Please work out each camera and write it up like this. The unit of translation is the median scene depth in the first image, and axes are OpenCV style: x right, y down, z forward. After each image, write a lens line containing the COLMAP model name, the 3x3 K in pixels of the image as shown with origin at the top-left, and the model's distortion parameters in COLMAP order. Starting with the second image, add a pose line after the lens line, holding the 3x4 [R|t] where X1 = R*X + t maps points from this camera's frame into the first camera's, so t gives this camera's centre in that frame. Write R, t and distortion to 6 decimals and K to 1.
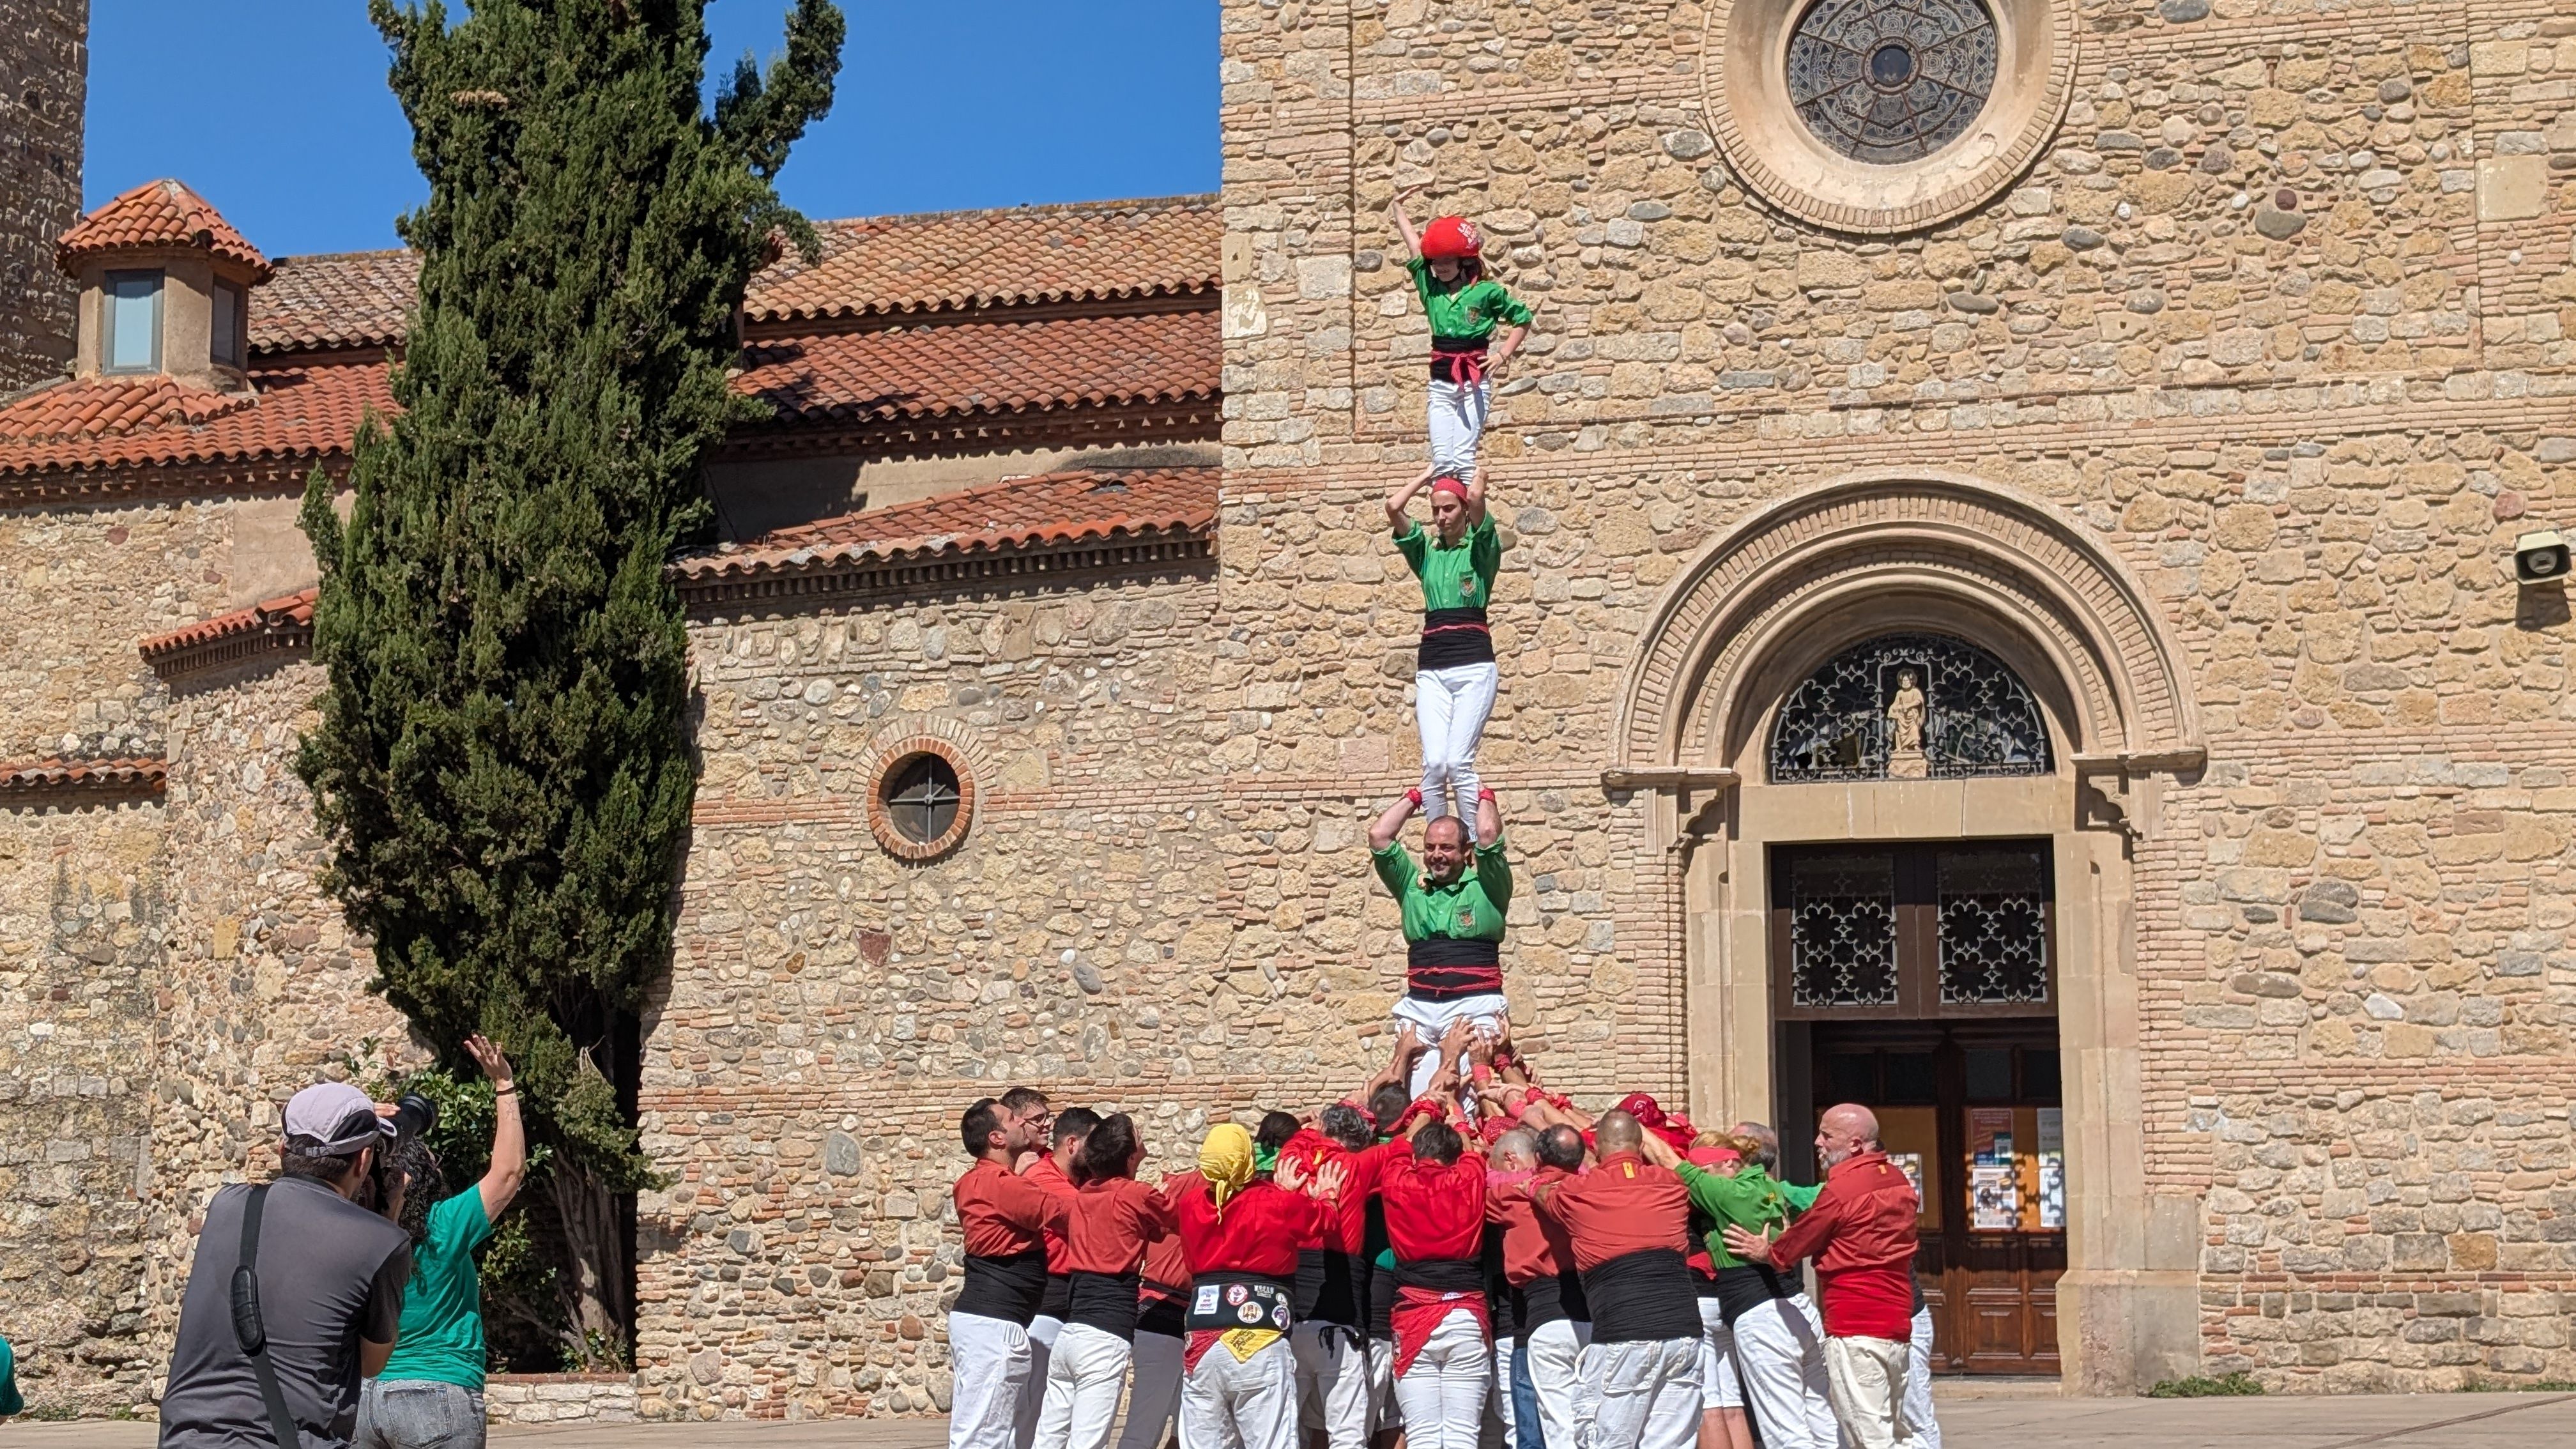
lens RADIAL K [[4260.3, 0, 1288.0], [0, 4260.3, 724.5], [0, 0, 1]] dist [0.274388, -1.473155]
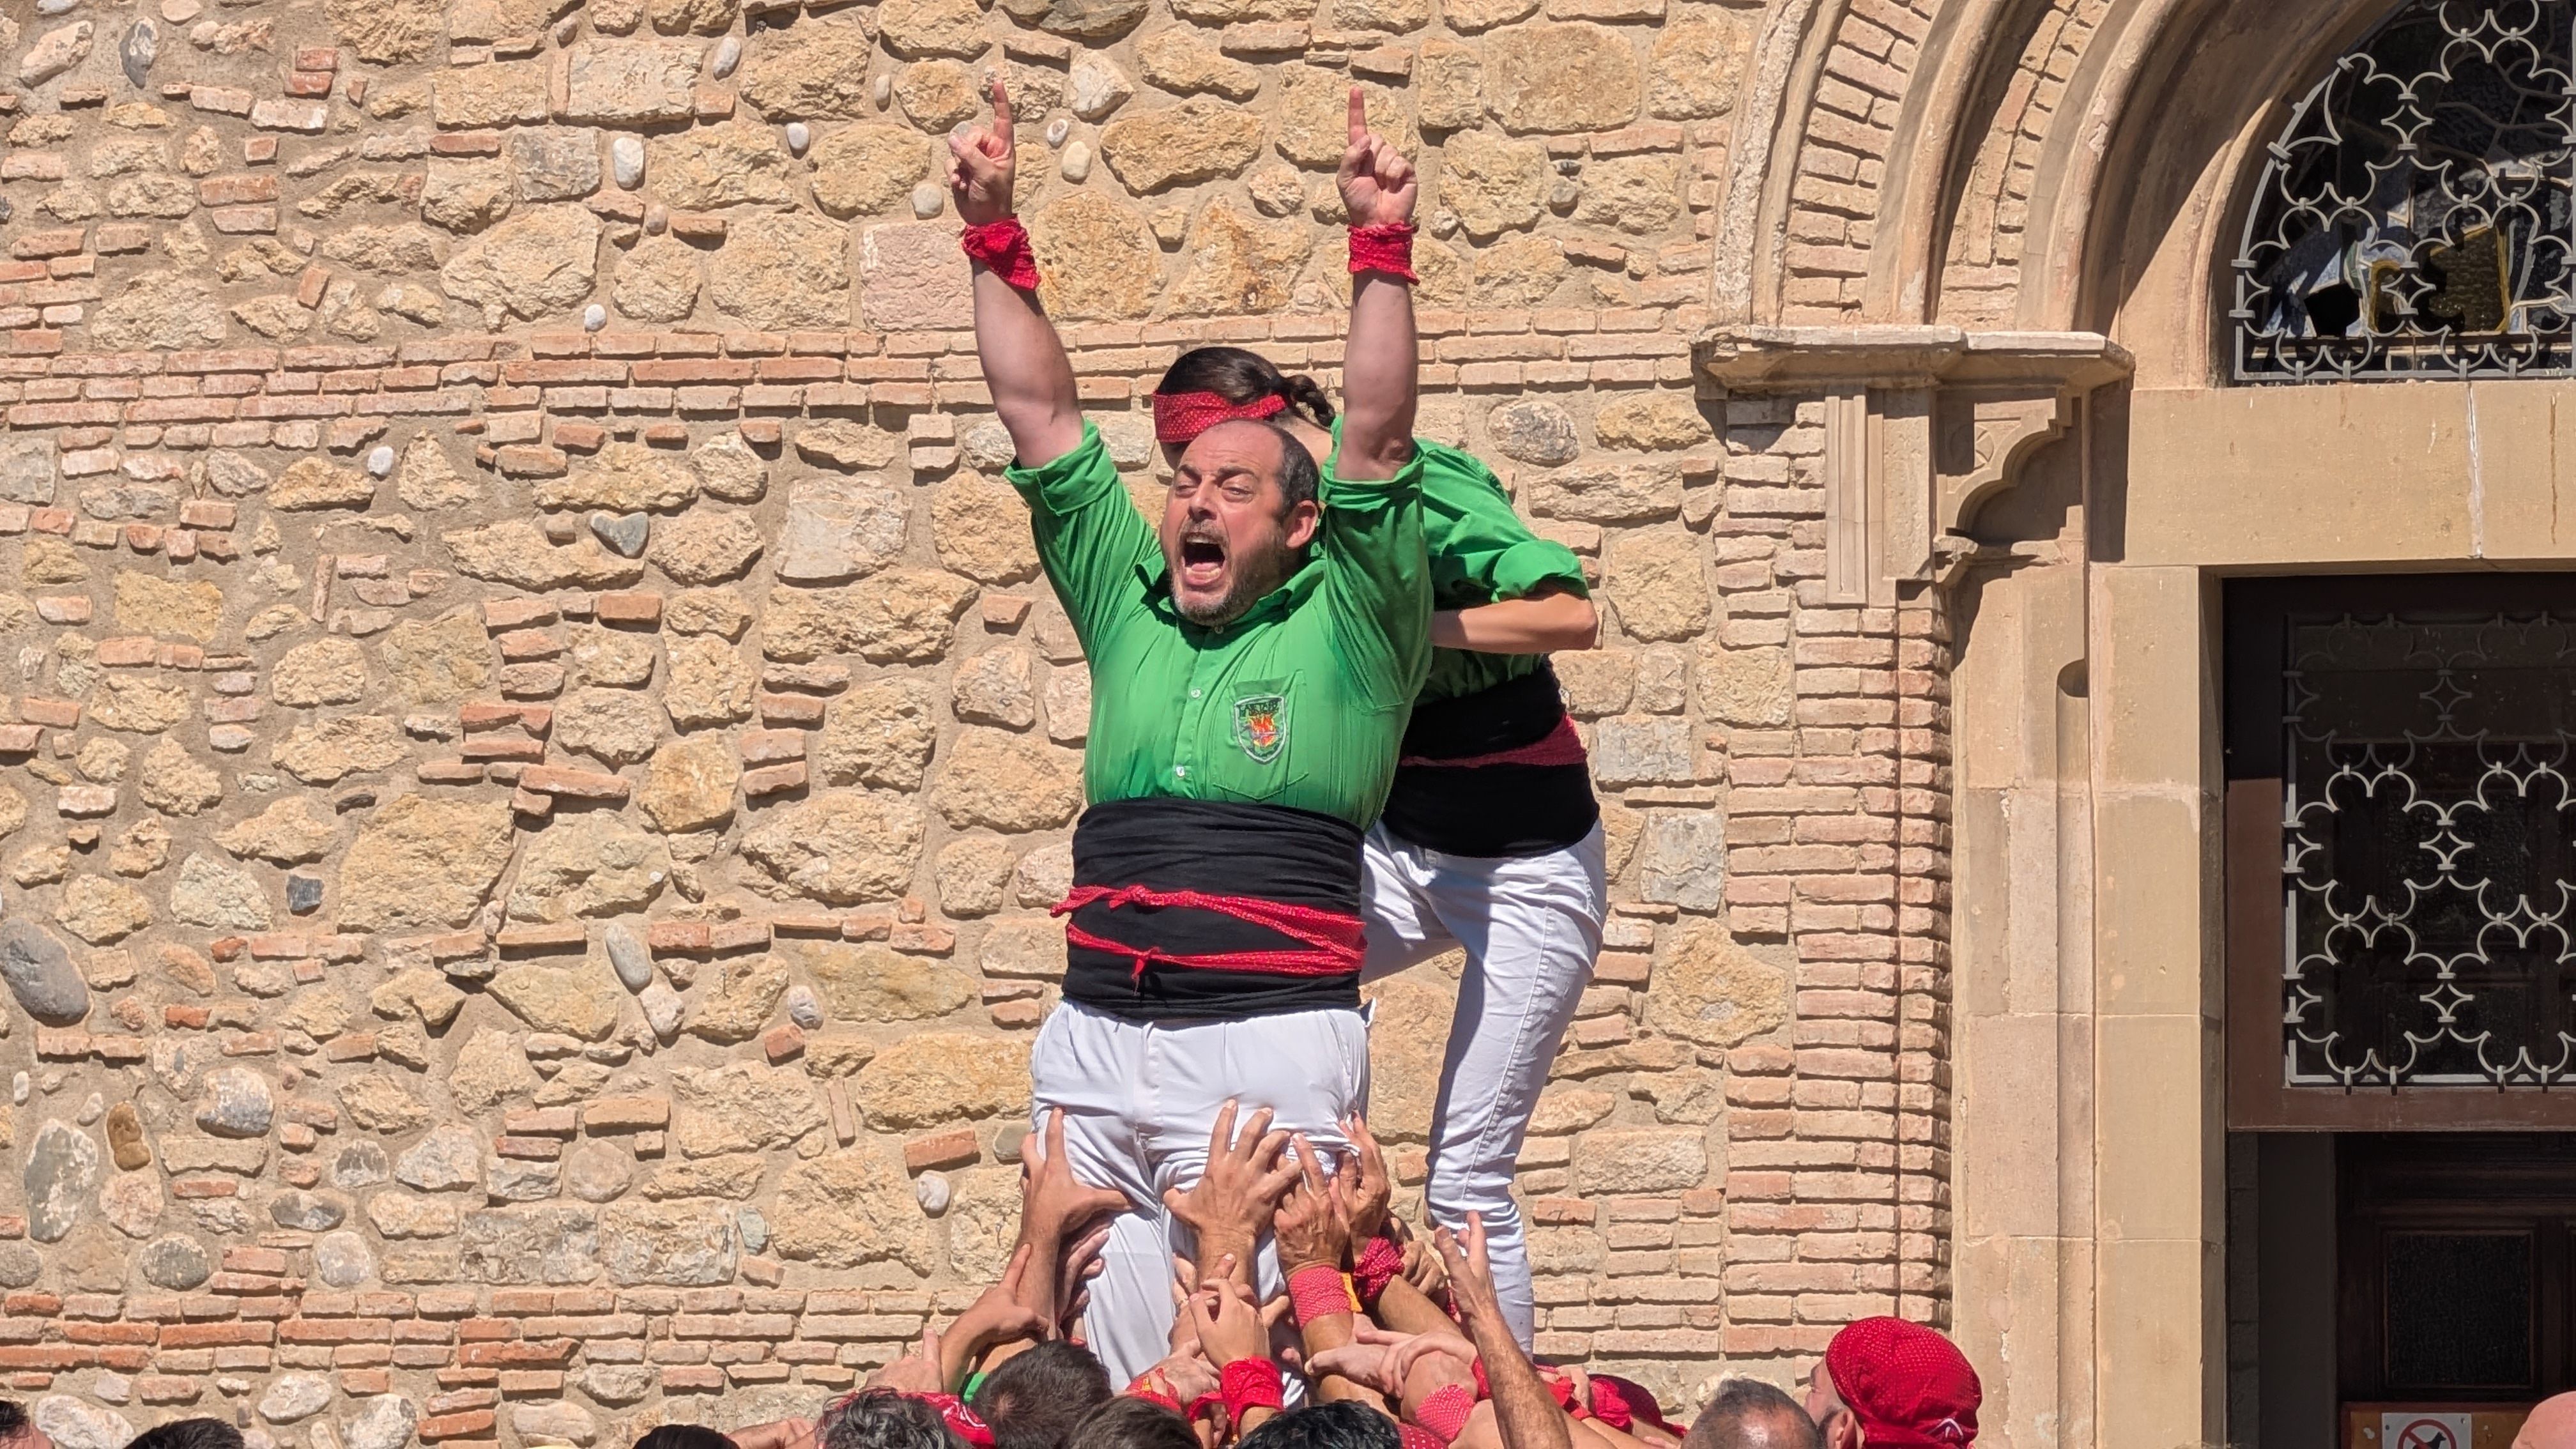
lens RADIAL K [[4260.3, 0, 1288.0], [0, 4260.3, 724.5], [0, 0, 1]] dist [0.274388, -1.473155]
pose [[0.996963, 0.012596, 0.076849, 0.019623], [-0.016091, 0.998856, 0.045033, 0.025588], [-0.076194, -0.046133, 0.996025, 0.682457]]
